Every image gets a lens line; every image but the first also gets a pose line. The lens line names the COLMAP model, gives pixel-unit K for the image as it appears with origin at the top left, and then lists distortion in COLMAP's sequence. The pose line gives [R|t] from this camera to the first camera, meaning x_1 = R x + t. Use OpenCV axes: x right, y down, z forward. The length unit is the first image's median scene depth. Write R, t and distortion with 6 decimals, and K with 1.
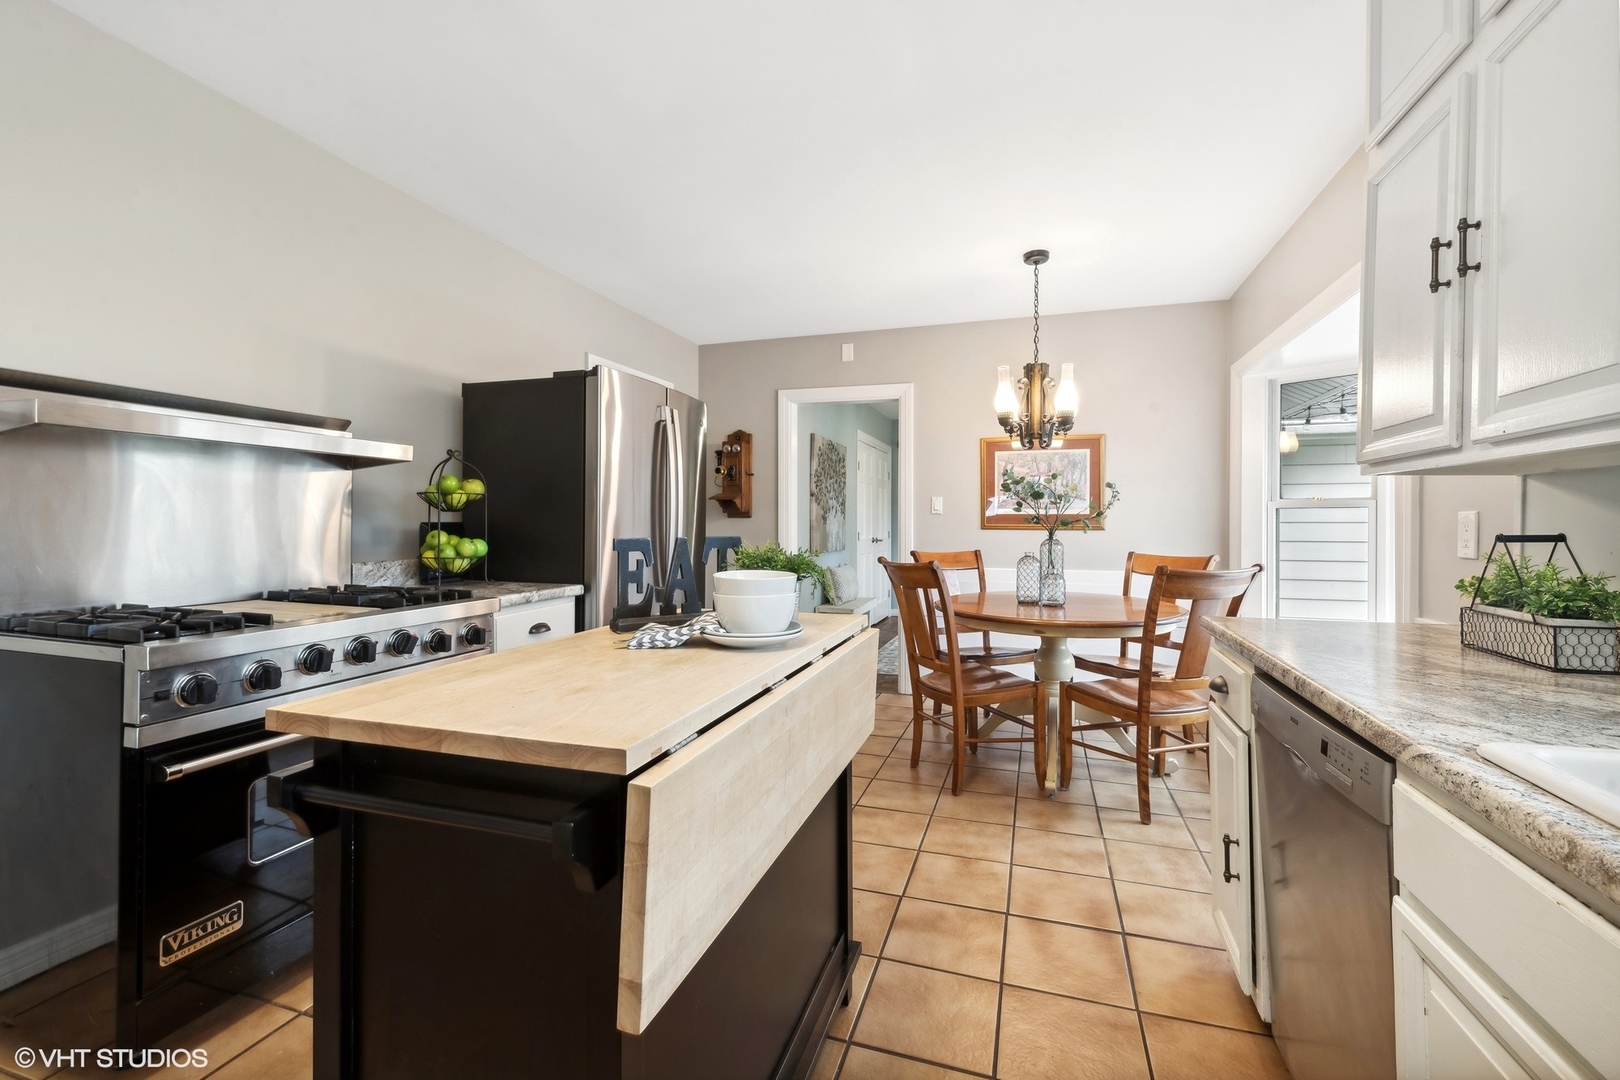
lens RADIAL K [[658.5, 0, 825.8], [0, 658.5, 534.4], [0, 0, 1]] dist [-0.060713, -0.000061]
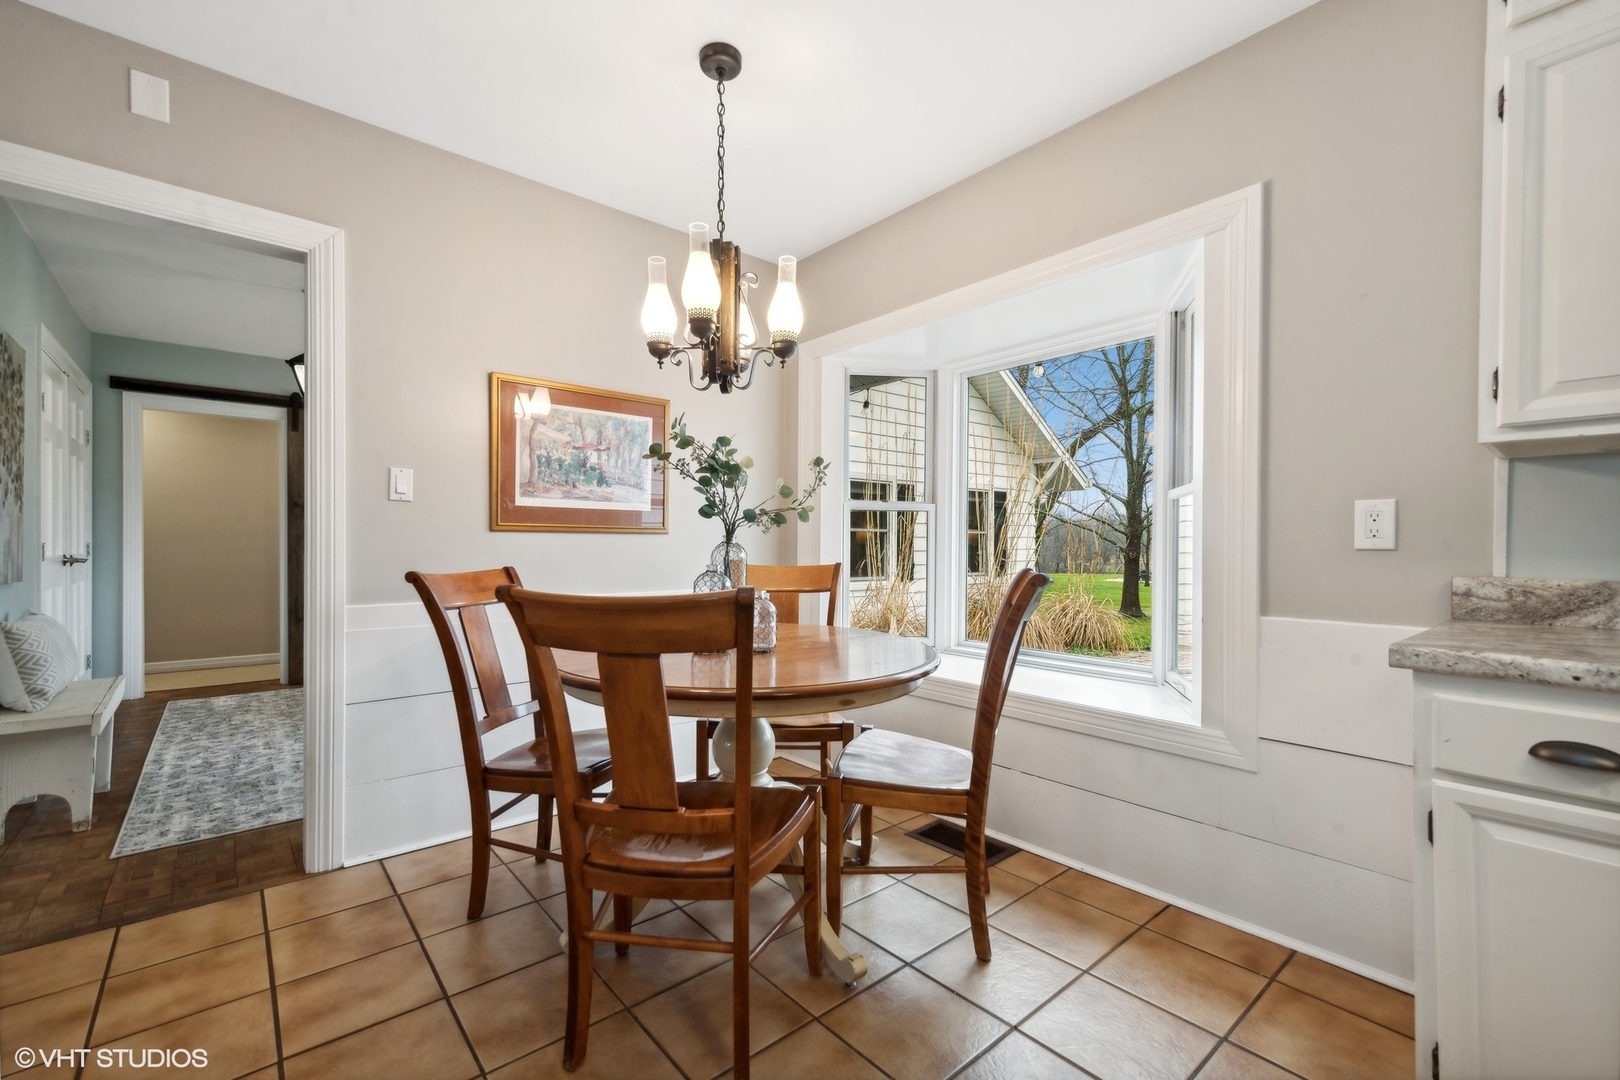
lens RADIAL K [[693.3, 0, 808.8], [0, 693.3, 545.6], [0, 0, 1]] dist [0.009066, -0.000164]
pose [[0.540302, 0.000894, 0.841471, -0.170605], [0.008793, 0.999939, -0.006708, 0.015607], [-0.841425, 0.011024, 0.540261, 0.615069]]
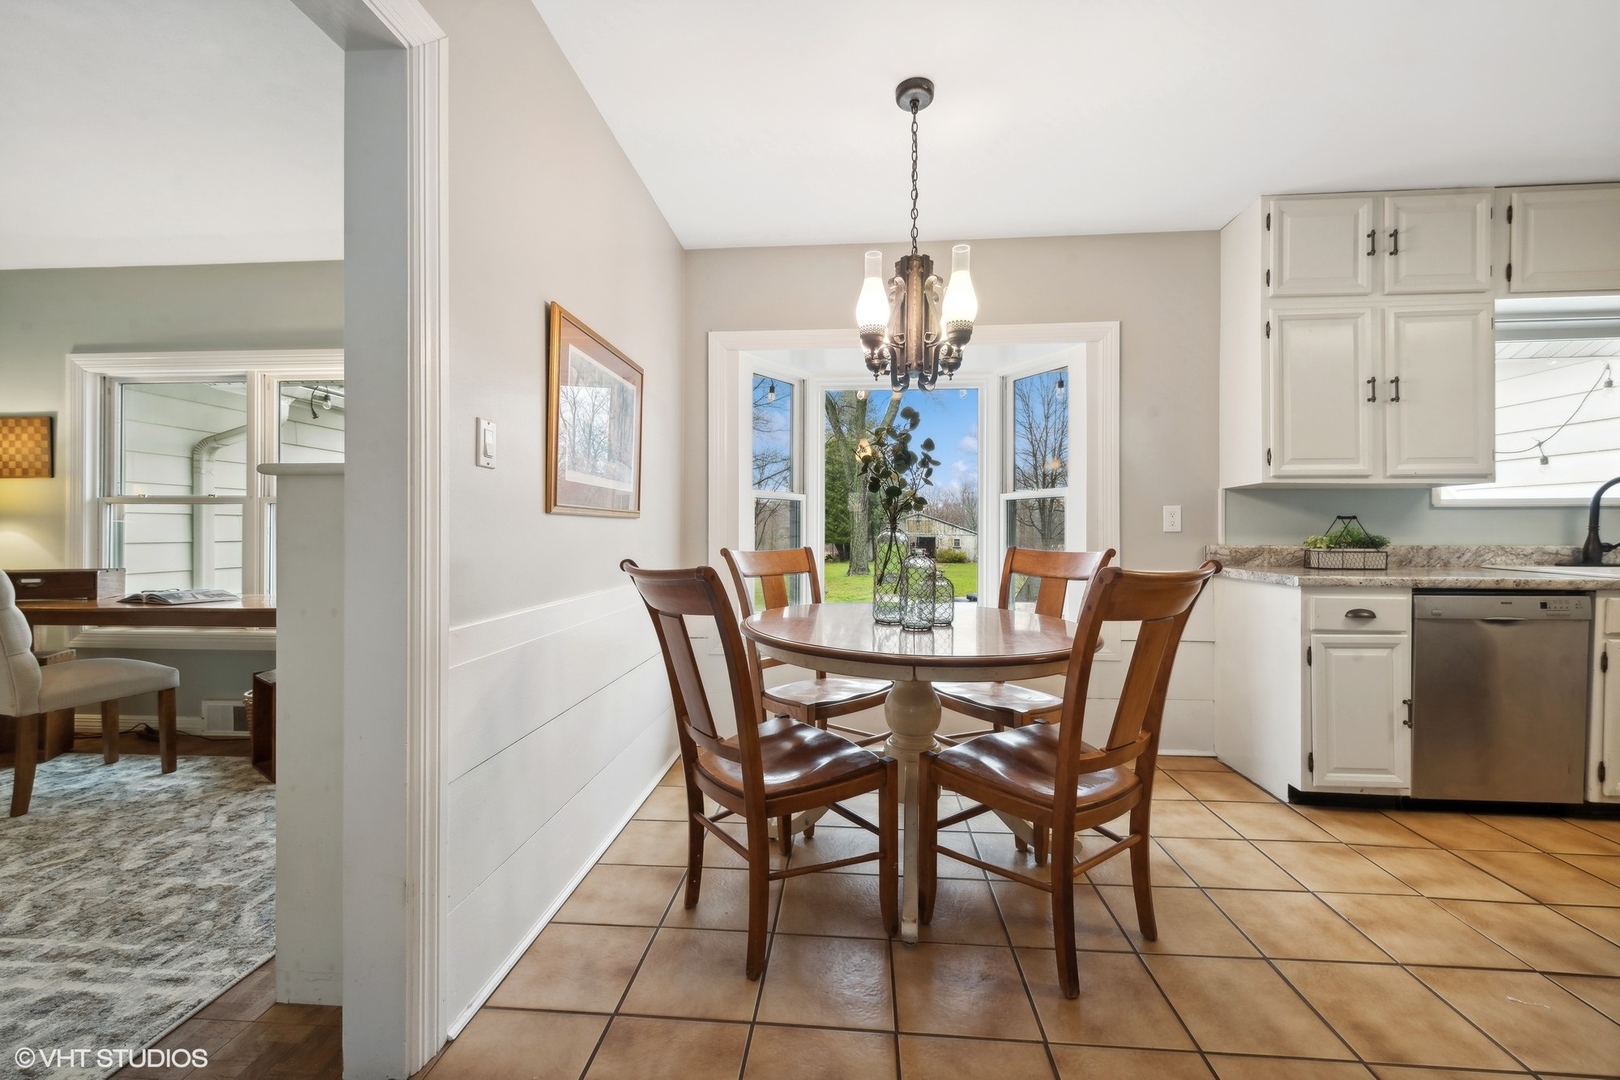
lens RADIAL K [[635.7, 0, 806.4], [0, 635.7, 529.7], [0, 0, 1]] dist [0.009650, -0.002118]
pose [[-0.216222, 0.002090, 0.976342, -0.288470], [0.014377, 0.999896, 0.001043, 0.006552], [-0.976238, 0.014263, -0.216229, 1.291215]]
